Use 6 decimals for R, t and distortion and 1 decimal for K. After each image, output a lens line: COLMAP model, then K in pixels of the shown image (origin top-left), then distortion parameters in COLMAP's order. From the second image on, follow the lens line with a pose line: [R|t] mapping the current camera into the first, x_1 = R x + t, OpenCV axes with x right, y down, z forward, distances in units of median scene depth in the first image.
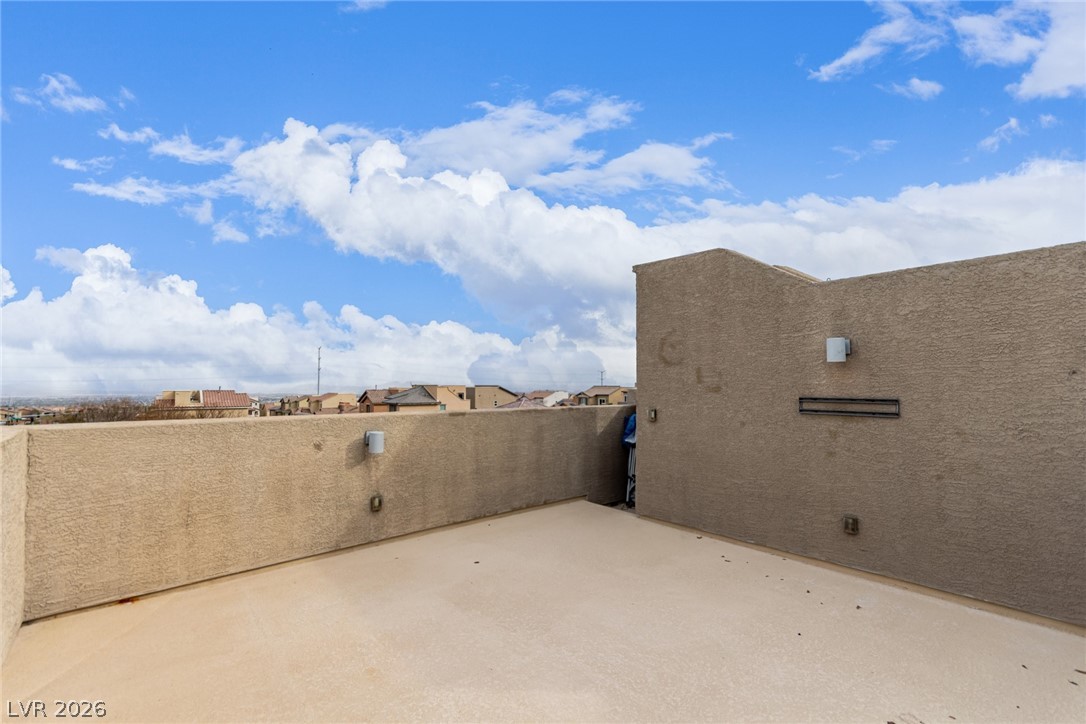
lens RADIAL K [[513.2, 0, 551.0], [0, 513.2, 366.8], [0, 0, 1]] dist [0.001122, 0.000468]
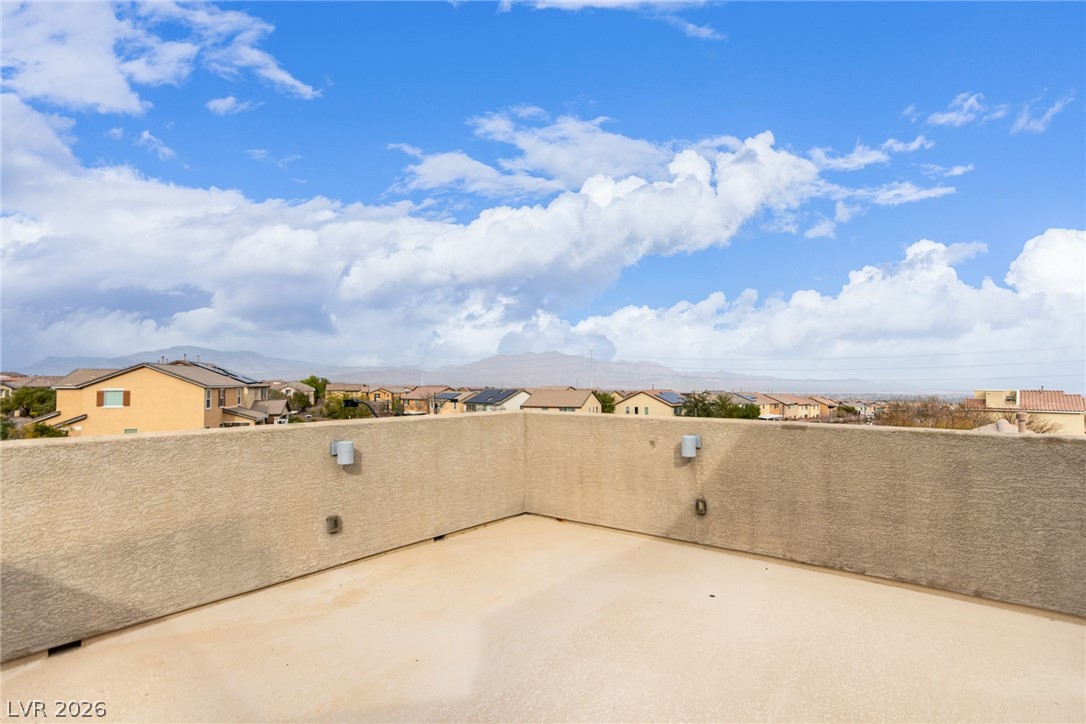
lens RADIAL K [[513.2, 0, 551.0], [0, 513.2, 366.8], [0, 0, 1]] dist [0.001122, 0.000468]
pose [[0.166815, -0.033001, -0.985436, 0.614862], [0.035644, 0.998988, -0.027421, 0.005239], [0.985344, -0.030550, 0.167823, 0.535579]]
